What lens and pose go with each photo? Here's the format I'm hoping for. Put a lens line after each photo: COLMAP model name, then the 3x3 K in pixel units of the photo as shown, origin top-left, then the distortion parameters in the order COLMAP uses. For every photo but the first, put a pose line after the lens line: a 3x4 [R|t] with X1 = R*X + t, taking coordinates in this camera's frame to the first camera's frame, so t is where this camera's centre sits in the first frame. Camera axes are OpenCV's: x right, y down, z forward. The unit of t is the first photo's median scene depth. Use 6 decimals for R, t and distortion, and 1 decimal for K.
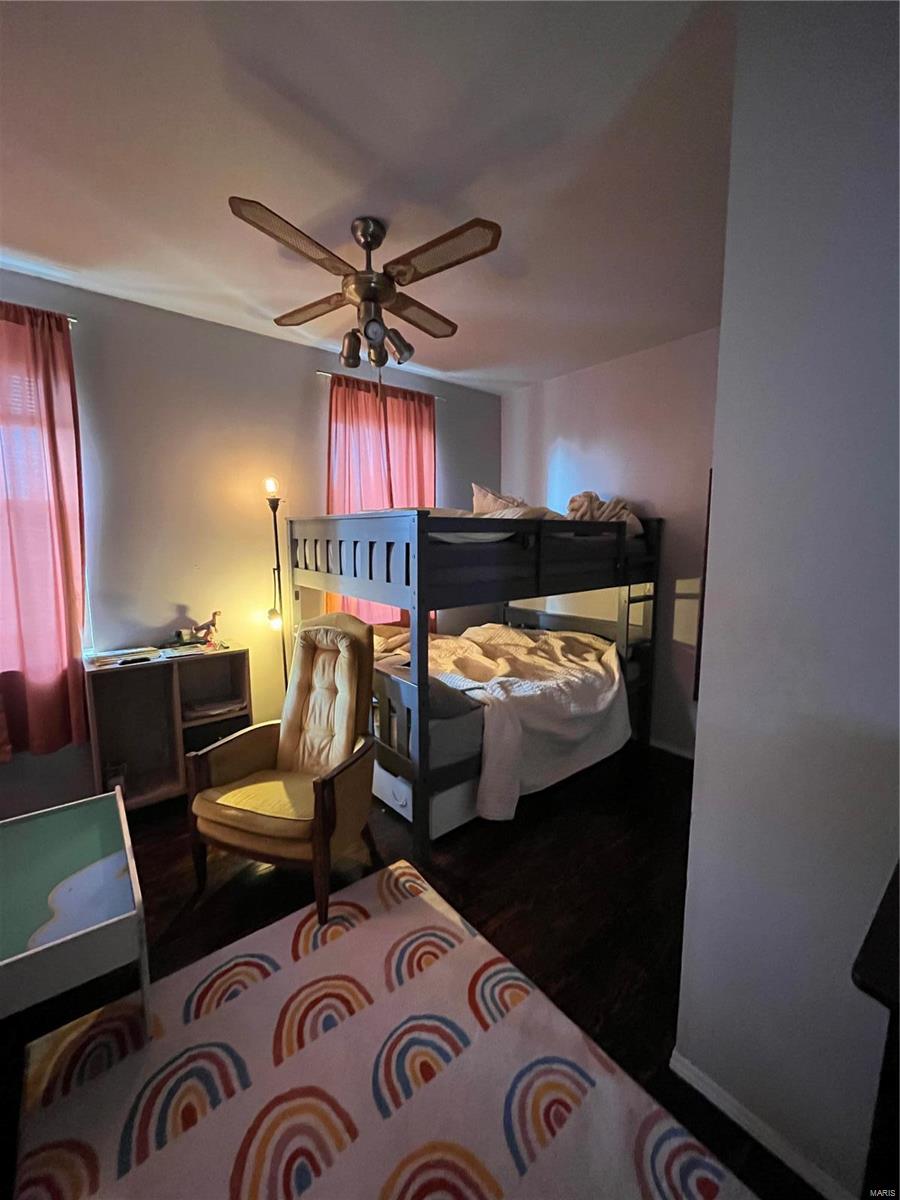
lens RADIAL K [[481.3, 0, 449.4], [0, 481.3, 597.7], [0, 0, 1]] dist [-0.006156, 0.000659]
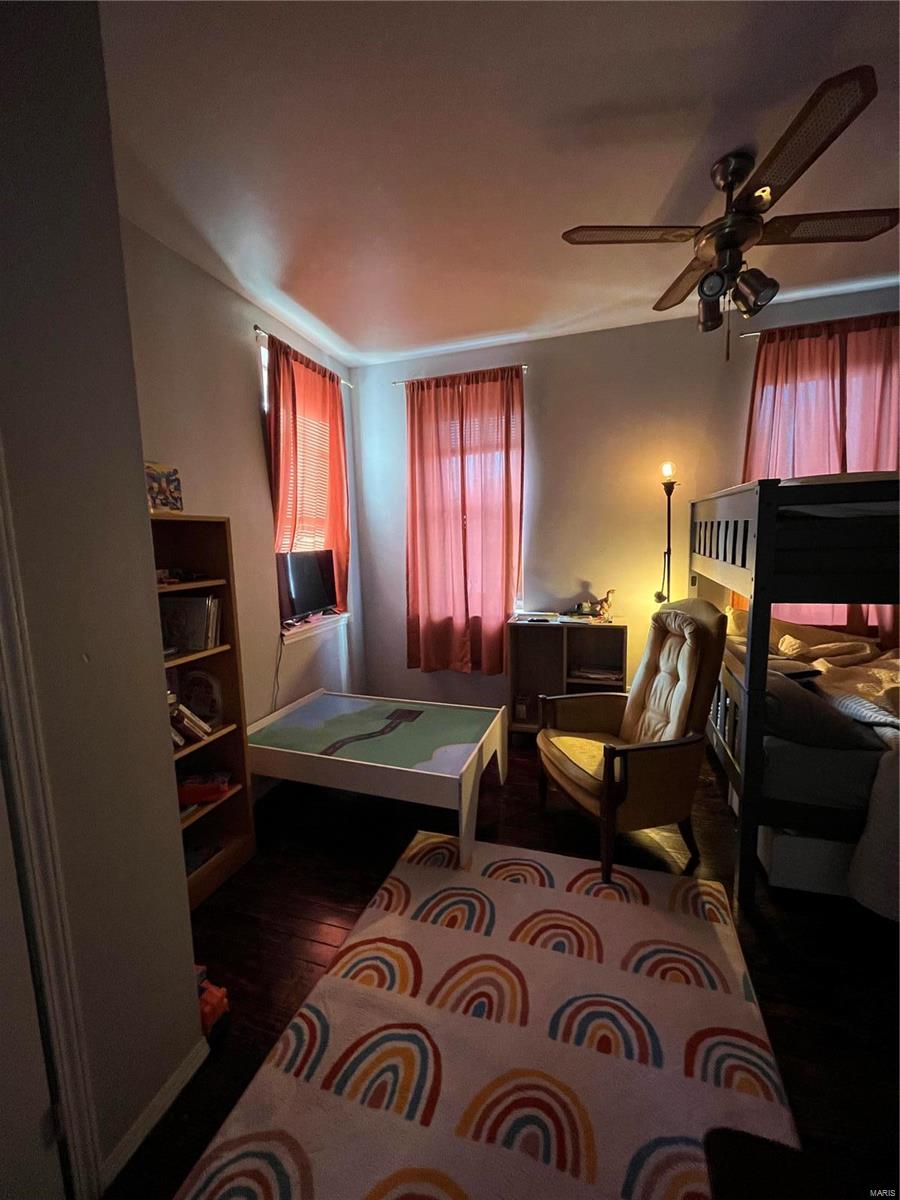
lens RADIAL K [[481.3, 0, 449.4], [0, 481.3, 598.4], [0, 0, 1]] dist [-0.006156, 0.000659]
pose [[0.547710, 0.091702, -0.831627, 0.354183], [-0.075499, 0.995337, 0.060031, 0.014369], [0.833255, 0.029907, 0.552080, 0.098662]]
